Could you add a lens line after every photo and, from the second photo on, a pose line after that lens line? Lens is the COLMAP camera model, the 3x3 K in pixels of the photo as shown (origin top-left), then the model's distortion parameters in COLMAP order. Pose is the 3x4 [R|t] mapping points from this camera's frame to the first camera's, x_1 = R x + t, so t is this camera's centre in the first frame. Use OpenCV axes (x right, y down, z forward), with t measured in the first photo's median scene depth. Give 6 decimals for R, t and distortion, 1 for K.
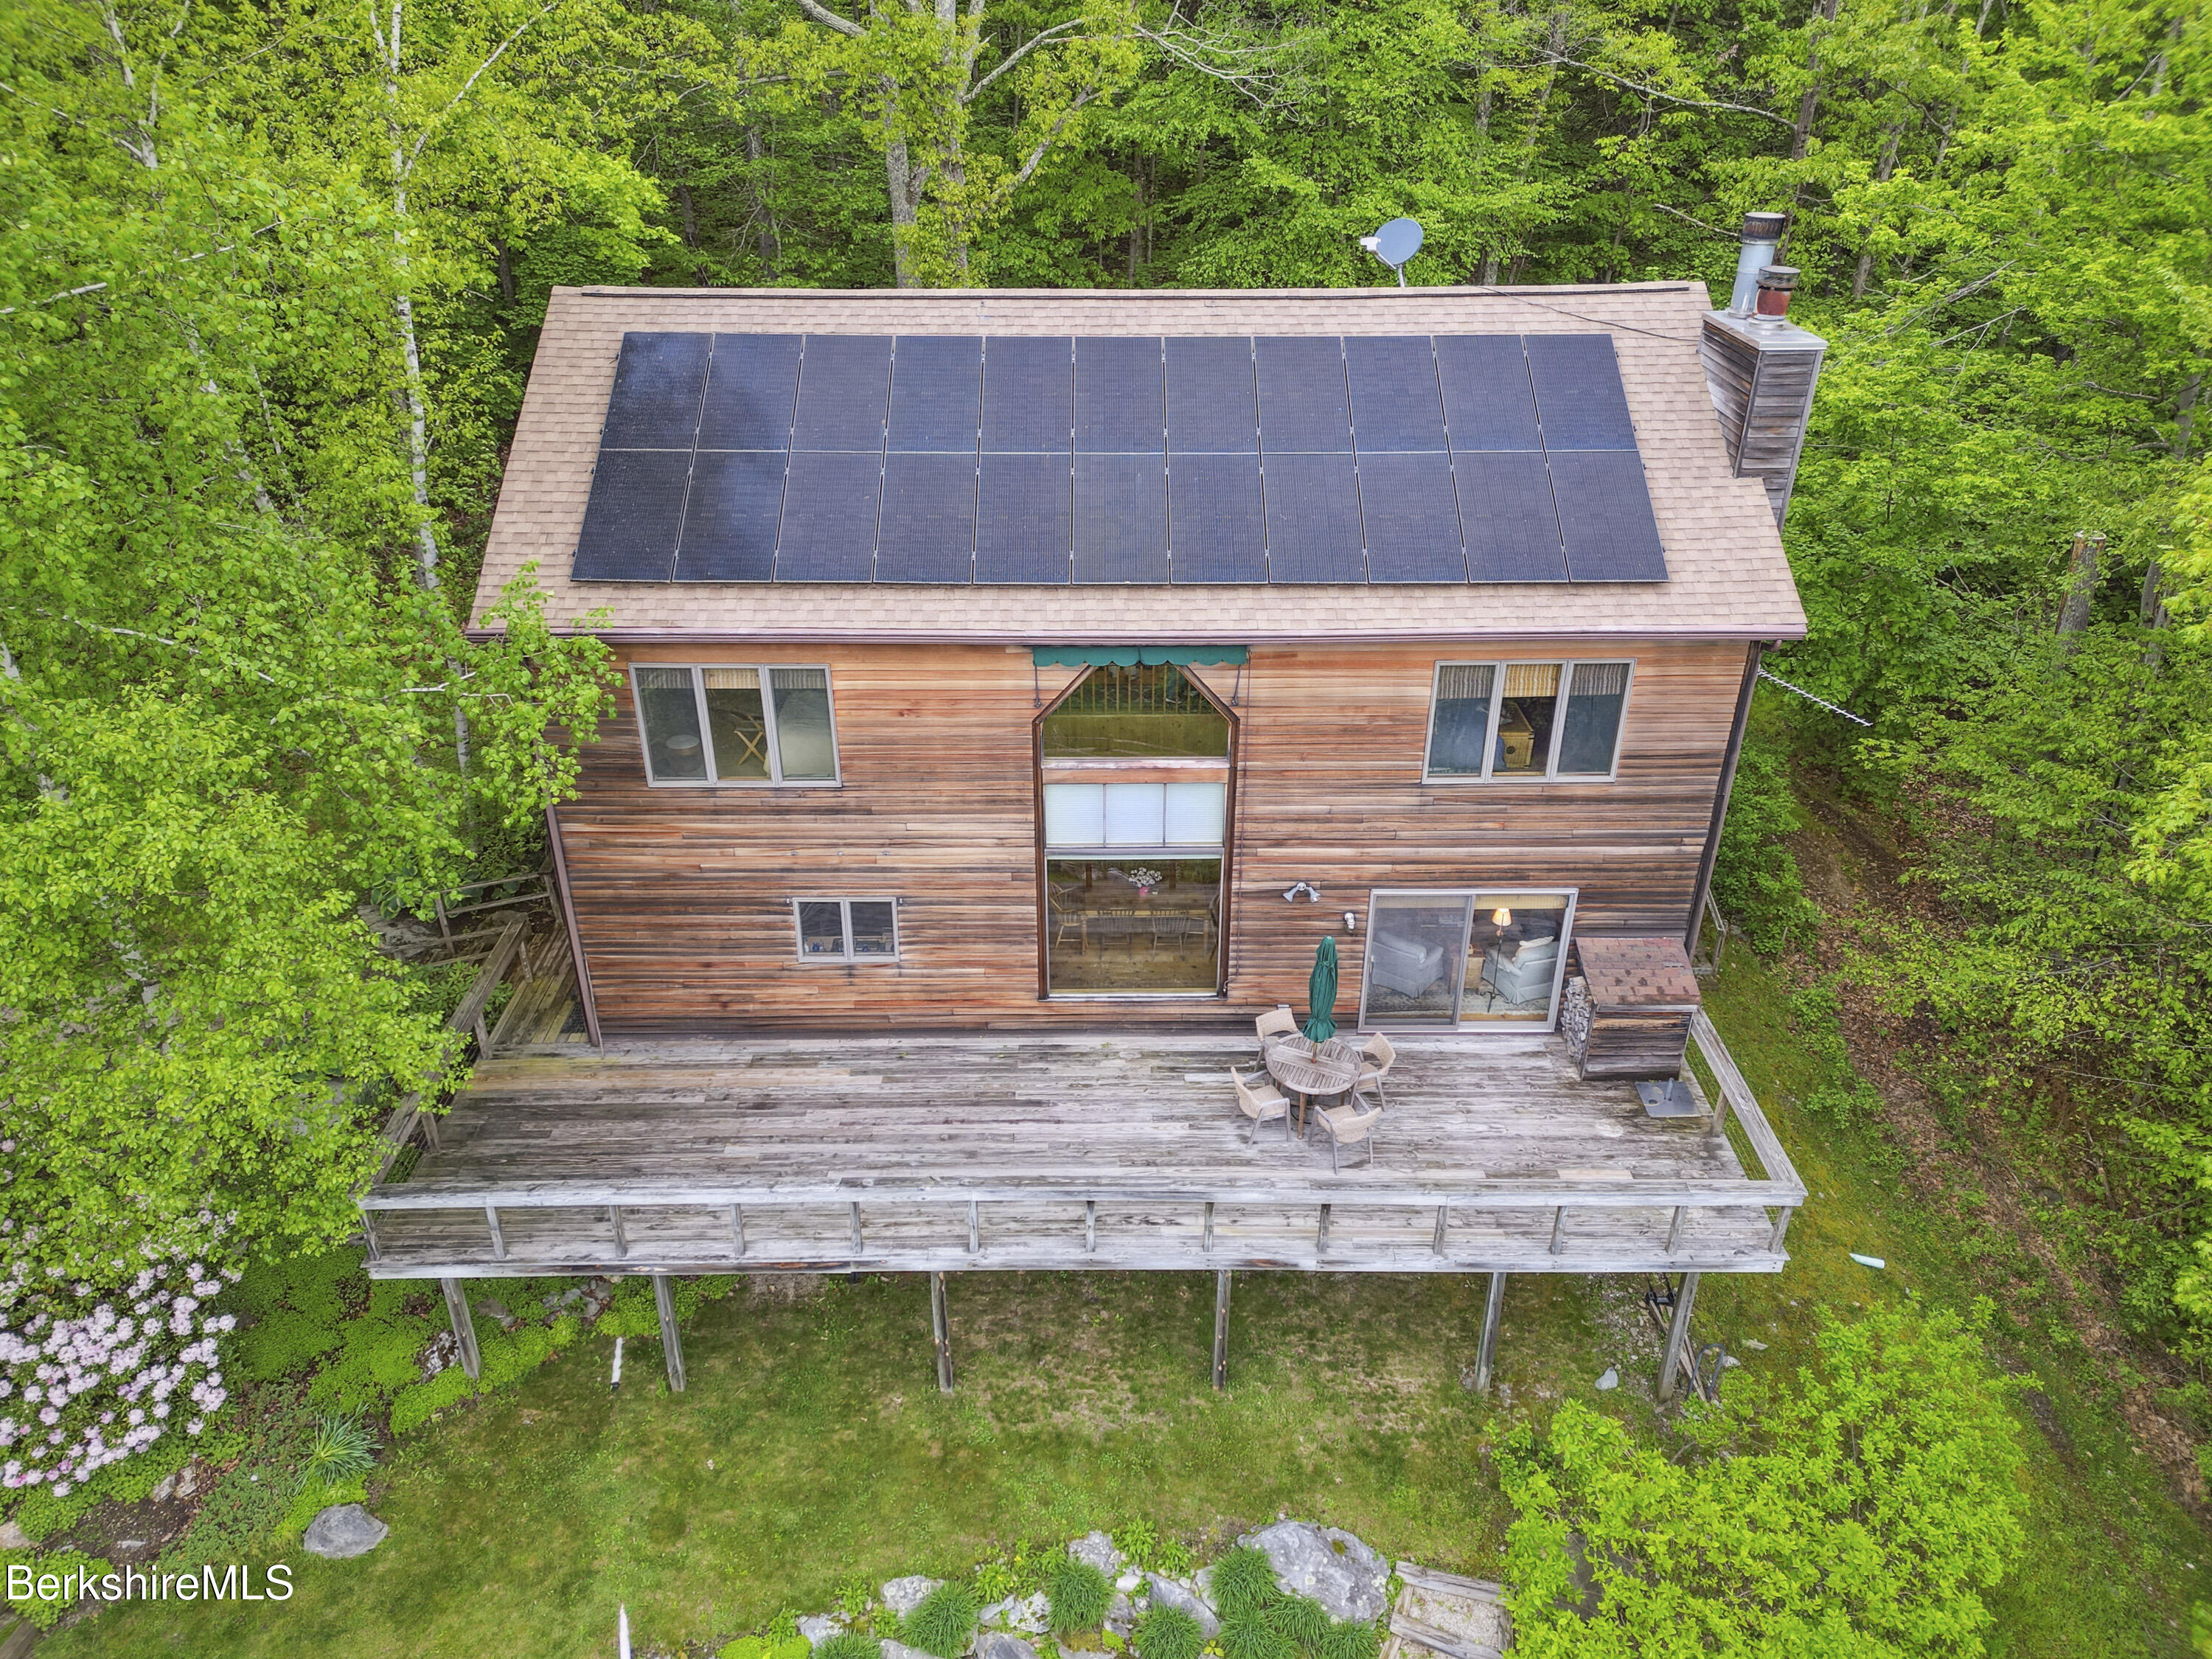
lens RADIAL K [[1534.9, 0, 1107.6], [0, 1534.9, 778.4], [0, 0, 1]] dist [0.070455, -0.062173]
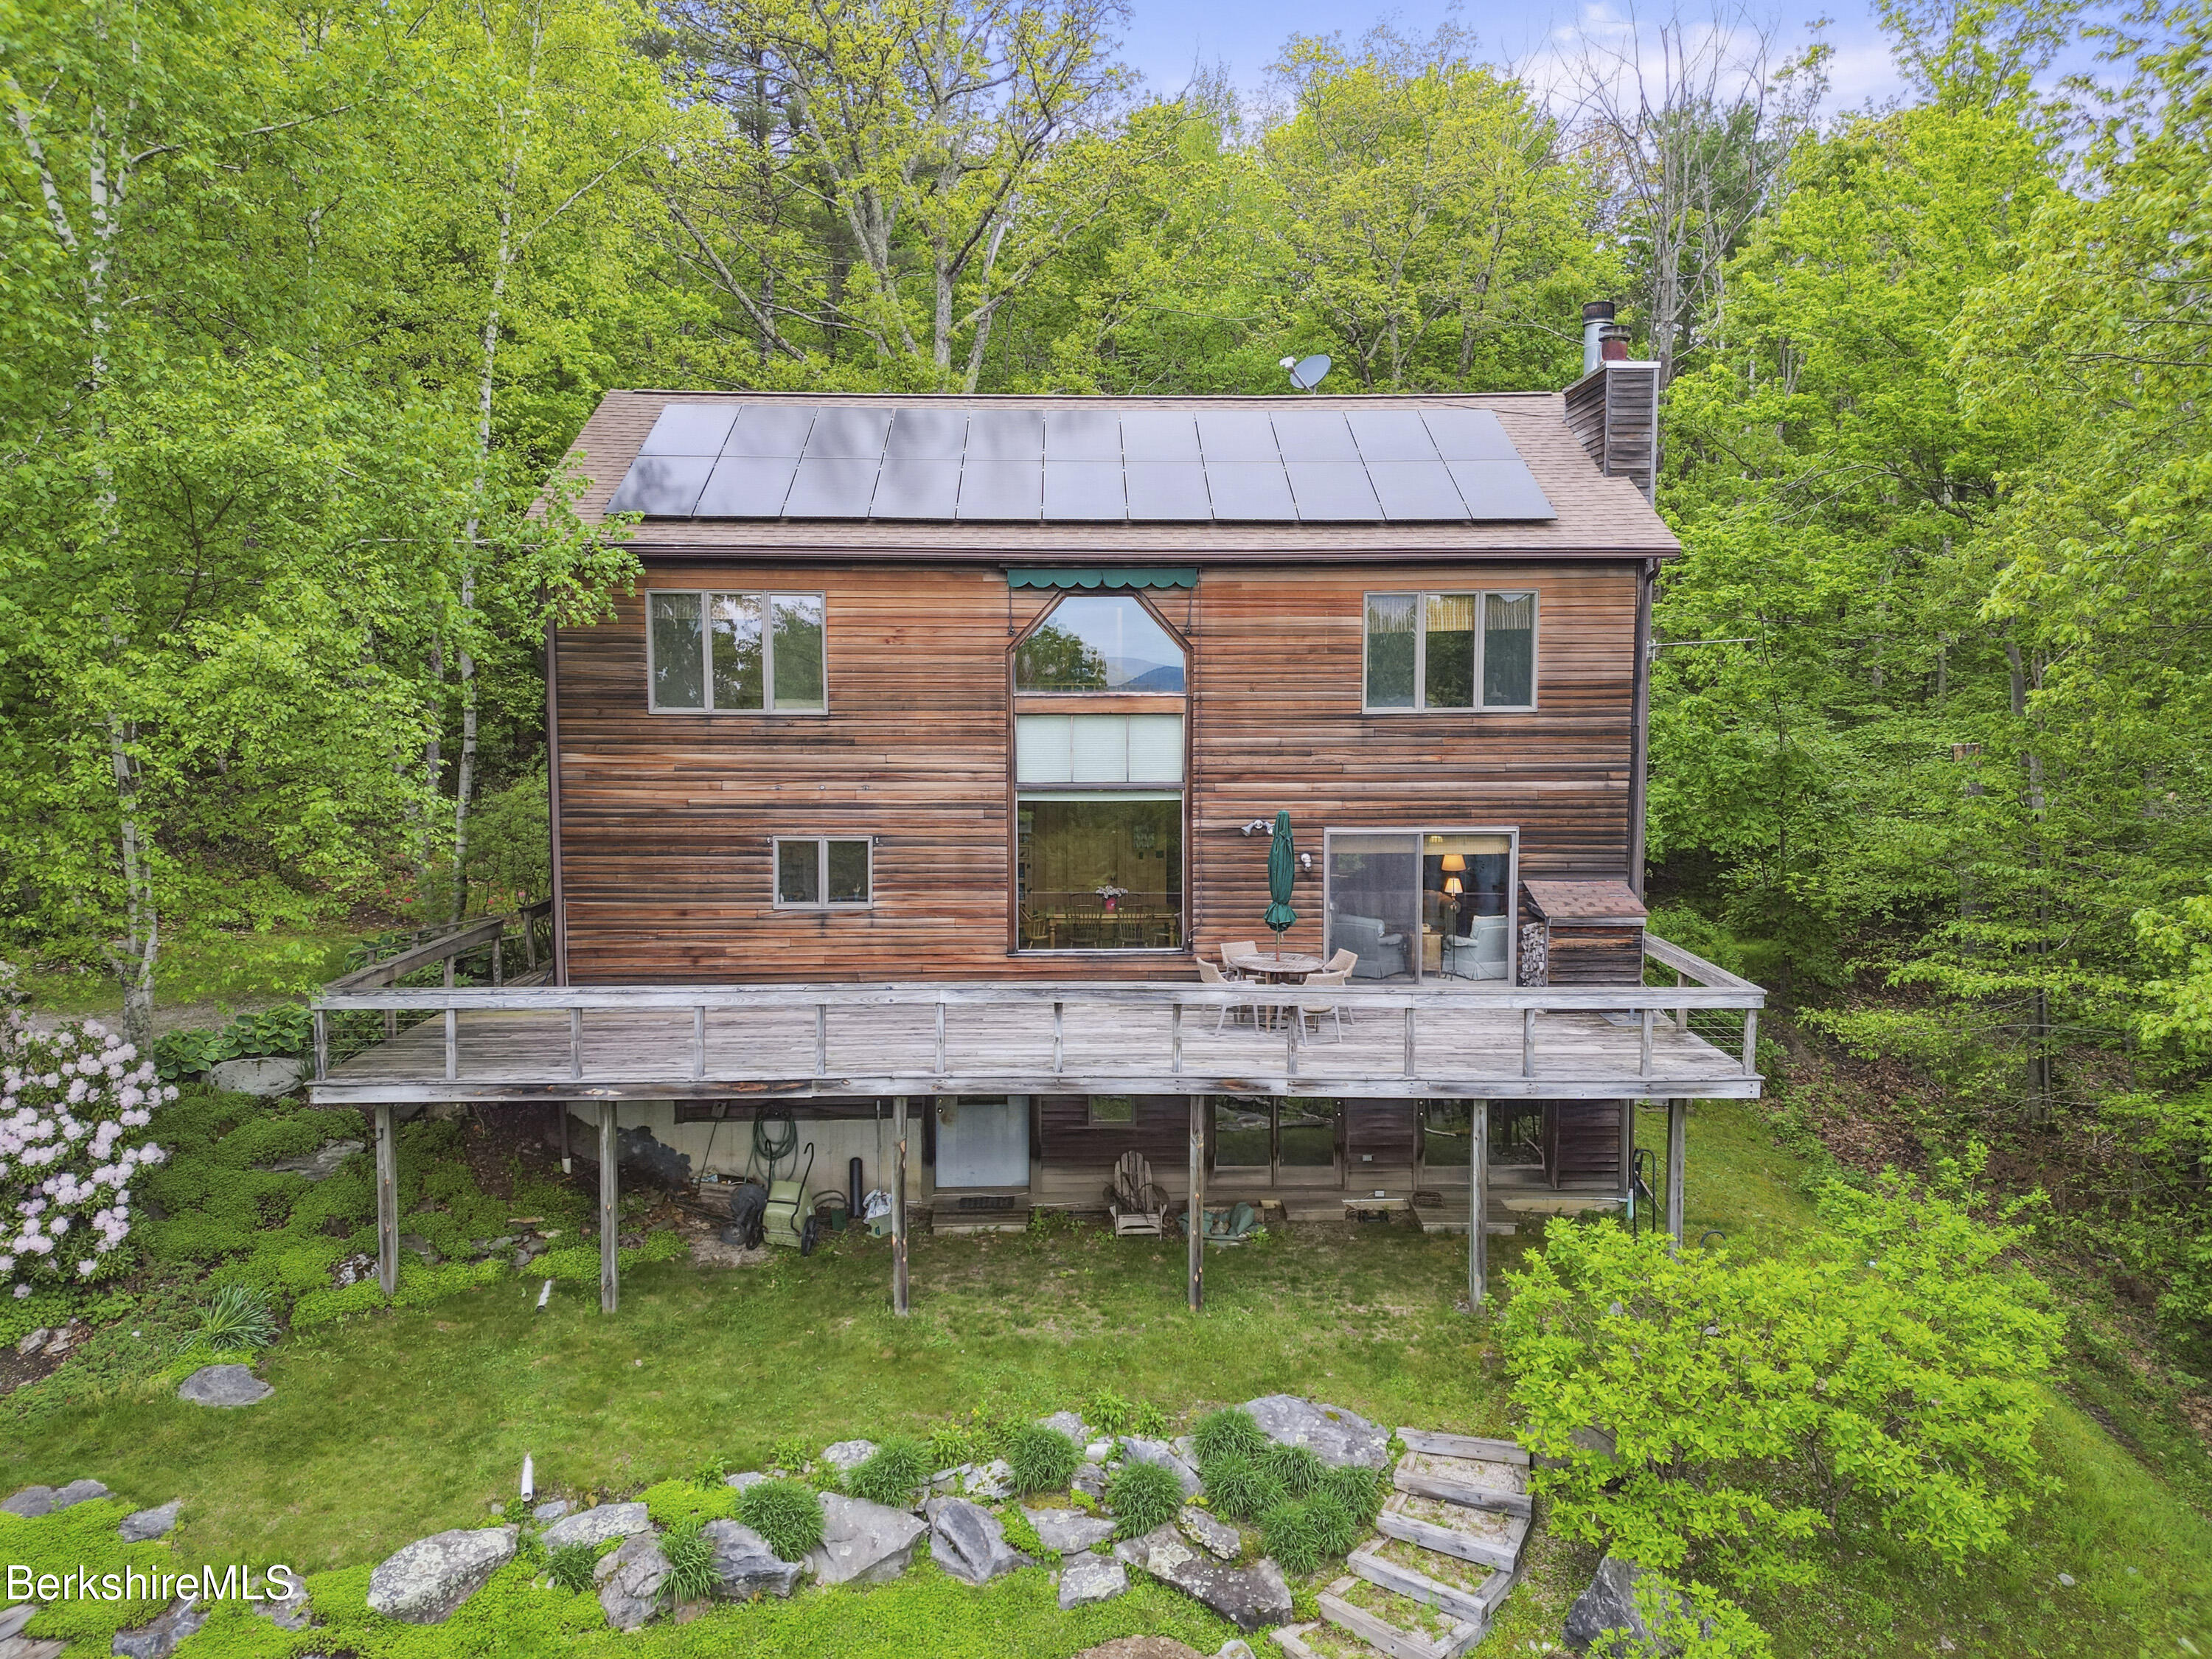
lens RADIAL K [[1534.9, 0, 1107.6], [0, 1534.9, 778.4], [0, 0, 1]] dist [0.070455, -0.062173]
pose [[0.999772, -0.003463, 0.021060, 0.000463], [0.011771, 0.912576, -0.408737, 0.487337], [-0.017803, 0.408892, 0.912409, 0.026836]]
